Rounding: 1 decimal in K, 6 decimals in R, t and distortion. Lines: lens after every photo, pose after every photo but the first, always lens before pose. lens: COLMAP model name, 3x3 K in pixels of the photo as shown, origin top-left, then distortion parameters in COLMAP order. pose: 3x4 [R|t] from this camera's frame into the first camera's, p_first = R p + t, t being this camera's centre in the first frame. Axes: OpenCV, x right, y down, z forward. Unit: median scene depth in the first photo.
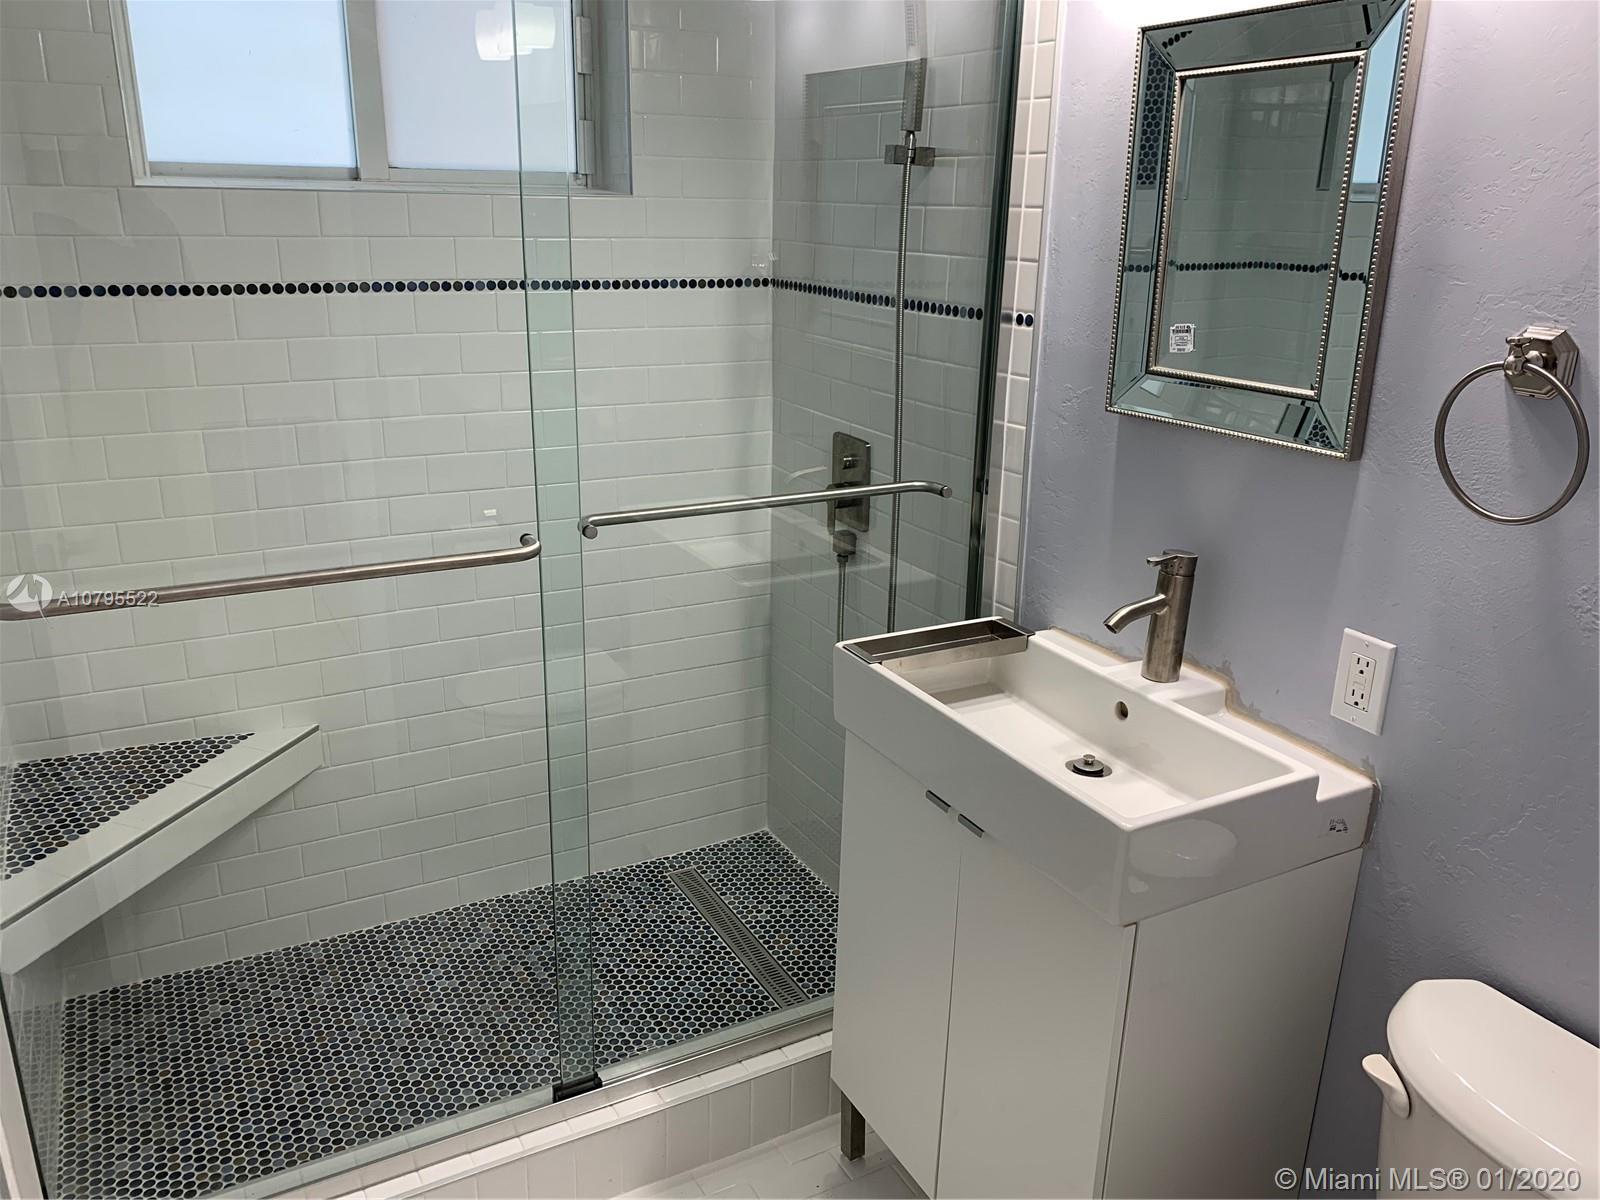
lens RADIAL K [[1223.0, 0, 805.5], [0, 1223.0, 595.4], [0, 0, 1]] dist [0.031305, -0.030716]
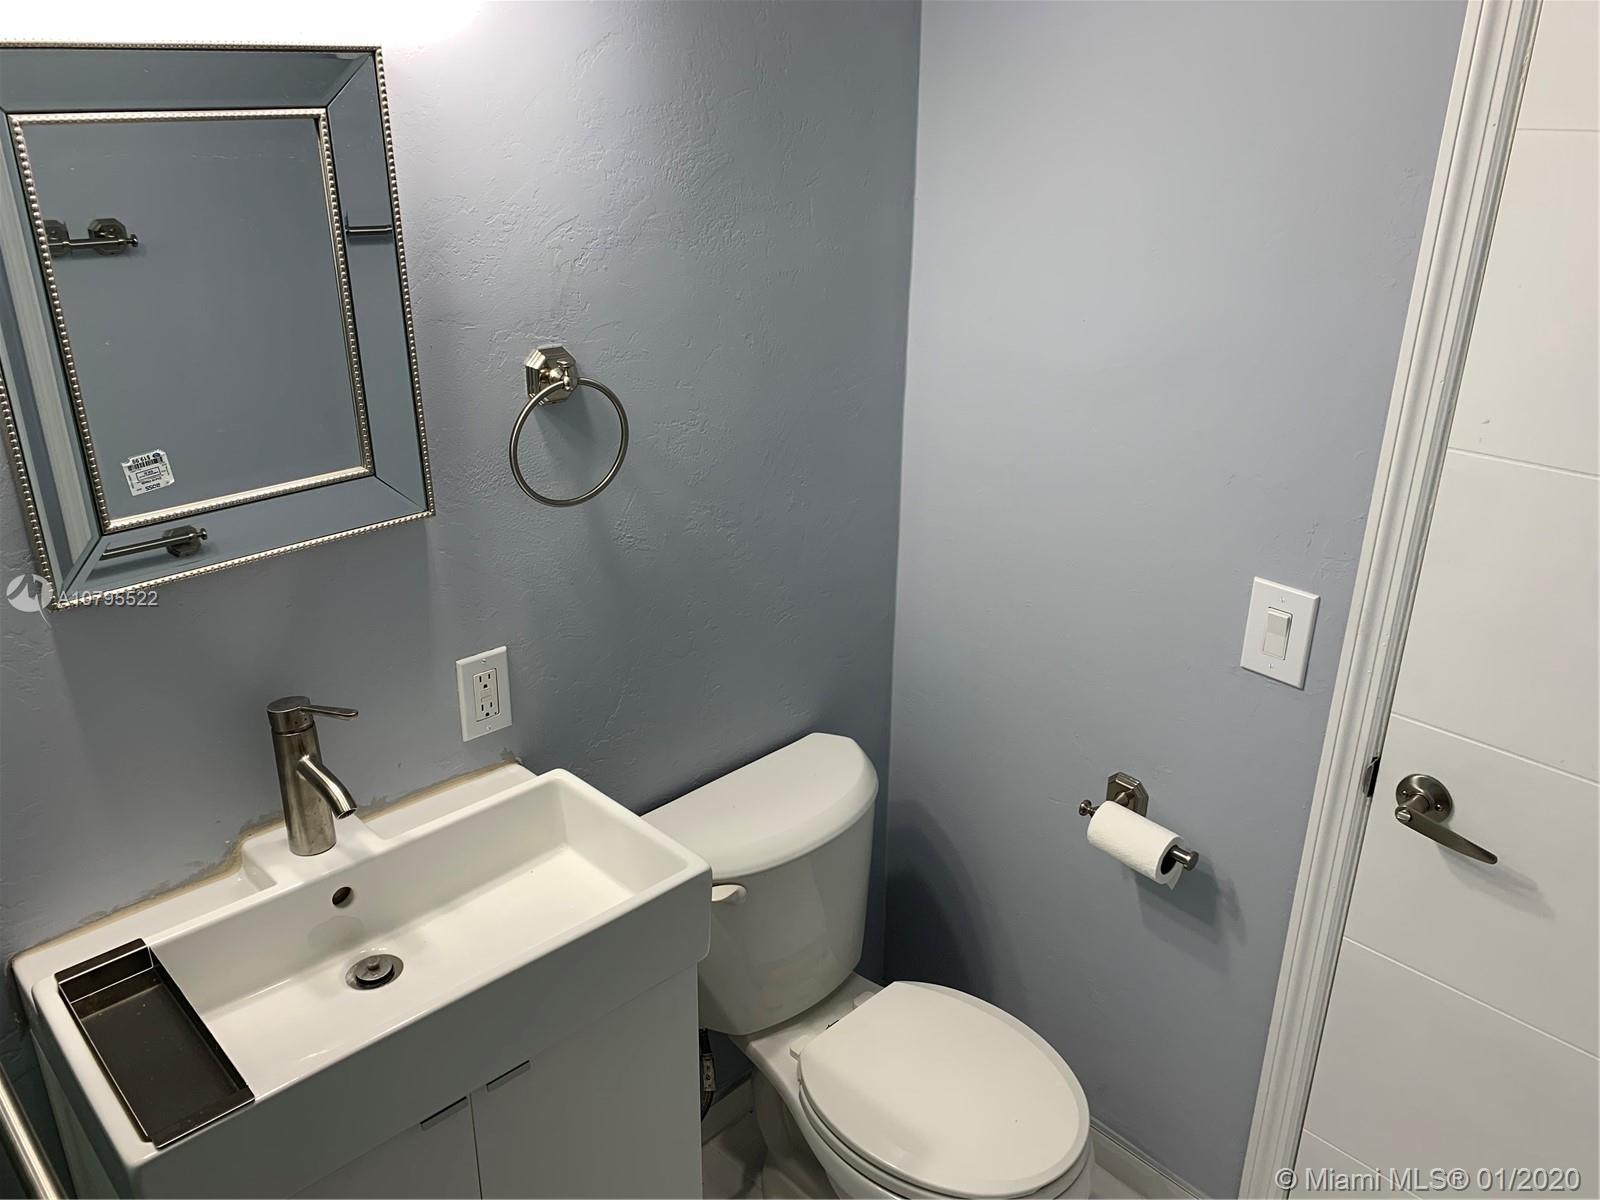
lens RADIAL K [[1223.0, 0, 798.0], [0, 1223.0, 594.7], [0, 0, 1]] dist [0.031305, -0.030716]
pose [[-0.246488, -0.395970, 0.884563, -0.359720], [0.290443, 0.840591, 0.457220, -0.281165], [-0.924601, 0.369614, -0.092189, 0.551846]]
